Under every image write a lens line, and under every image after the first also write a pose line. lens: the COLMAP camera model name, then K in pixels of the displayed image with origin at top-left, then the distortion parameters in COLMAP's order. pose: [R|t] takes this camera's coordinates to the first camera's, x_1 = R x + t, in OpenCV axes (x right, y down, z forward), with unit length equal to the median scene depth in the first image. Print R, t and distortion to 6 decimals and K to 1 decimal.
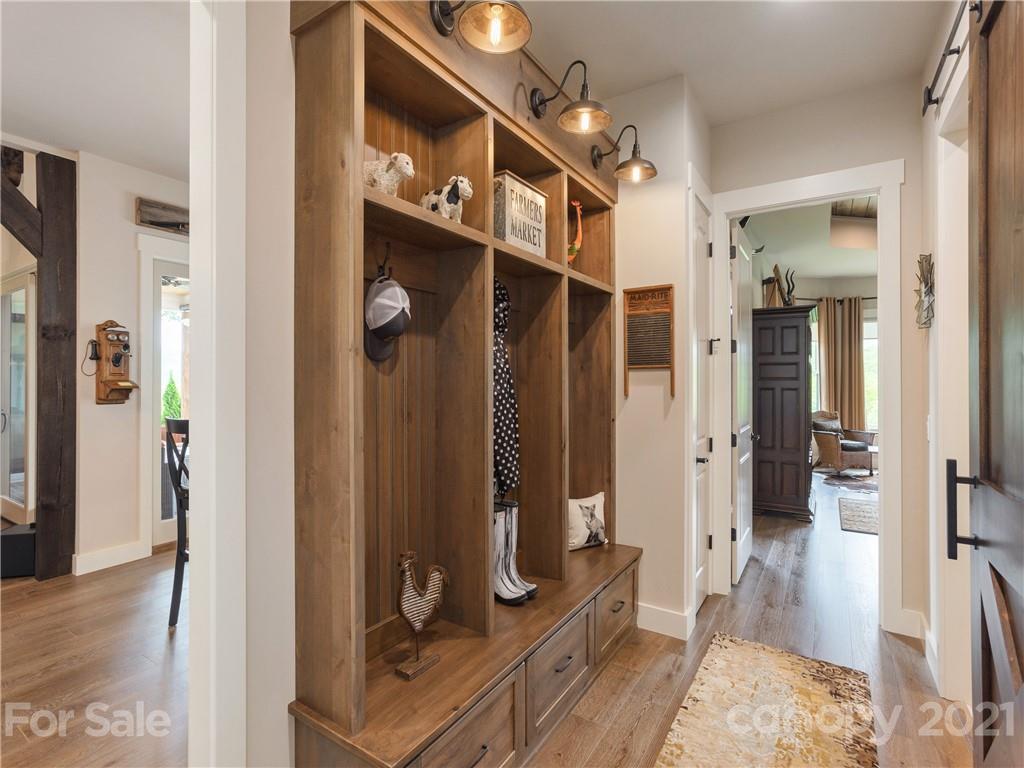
lens RADIAL K [[496.8, 0, 517.1], [0, 496.8, 381.1], [0, 0, 1]] dist [-0.002425, 0.004503]
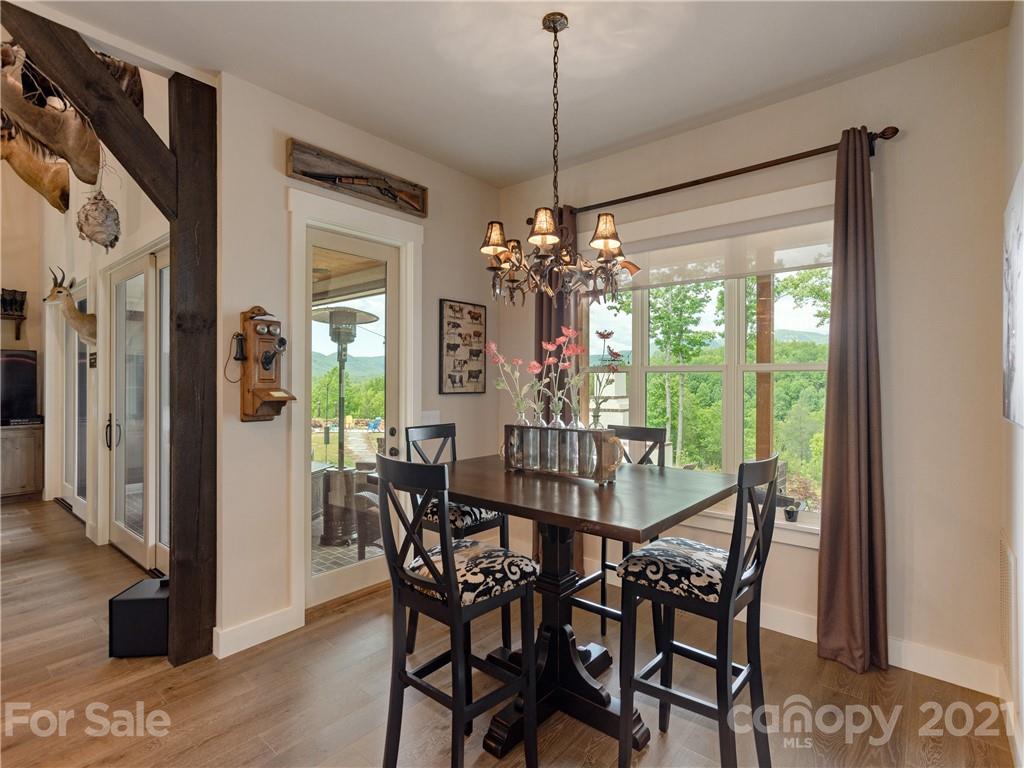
lens RADIAL K [[496.8, 0, 502.8], [0, 496.8, 385.9], [0, 0, 1]] dist [-0.002425, 0.004503]
pose [[0.990572, 0.003166, -0.136957, -0.371506], [-0.002353, 0.999979, 0.006100, -0.011185], [0.136974, -0.005720, 0.990558, 0.336087]]
